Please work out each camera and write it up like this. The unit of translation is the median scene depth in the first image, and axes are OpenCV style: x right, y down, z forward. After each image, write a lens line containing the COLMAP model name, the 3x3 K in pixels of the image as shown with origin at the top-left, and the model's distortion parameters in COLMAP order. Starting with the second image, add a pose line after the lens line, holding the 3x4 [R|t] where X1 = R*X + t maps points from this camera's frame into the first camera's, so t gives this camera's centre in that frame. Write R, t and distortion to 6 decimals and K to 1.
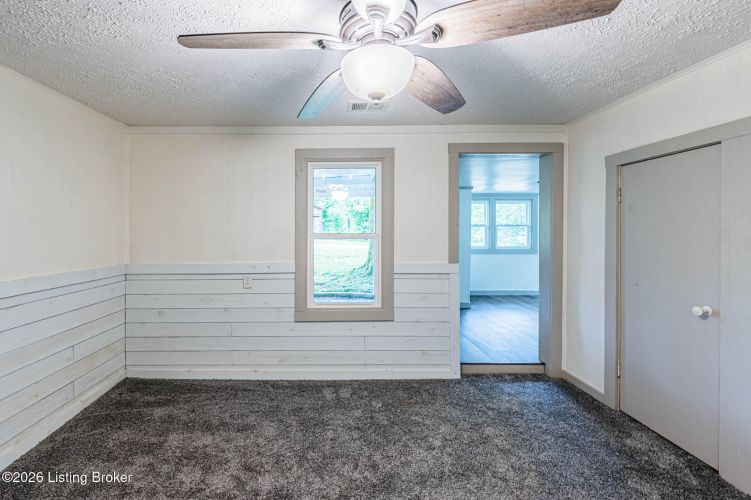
lens RADIAL K [[308.5, 0, 338.8], [0, 308.5, 235.3], [0, 0, 1]] dist [0.001169, 0.000340]
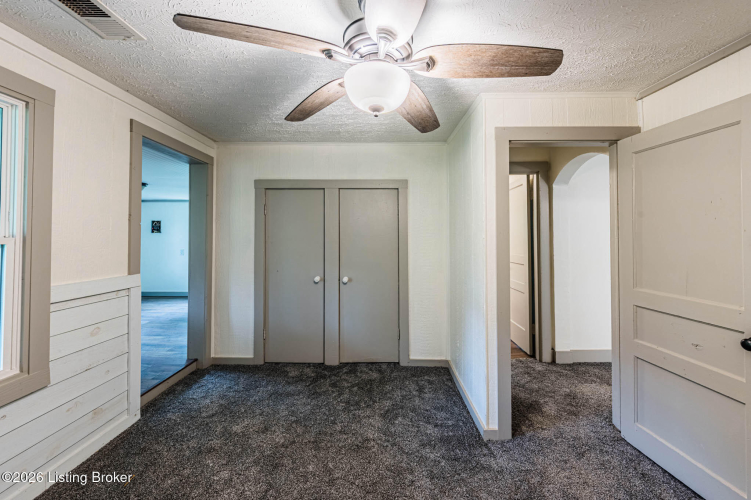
lens RADIAL K [[308.5, 0, 365.9], [0, 308.5, 233.8], [0, 0, 1]] dist [0.001169, 0.000340]
pose [[0.049441, 0.015262, 0.998660, -0.384280], [0.001868, 0.999880, -0.015374, 0.001929], [-0.998775, 0.002626, 0.049407, 0.382099]]
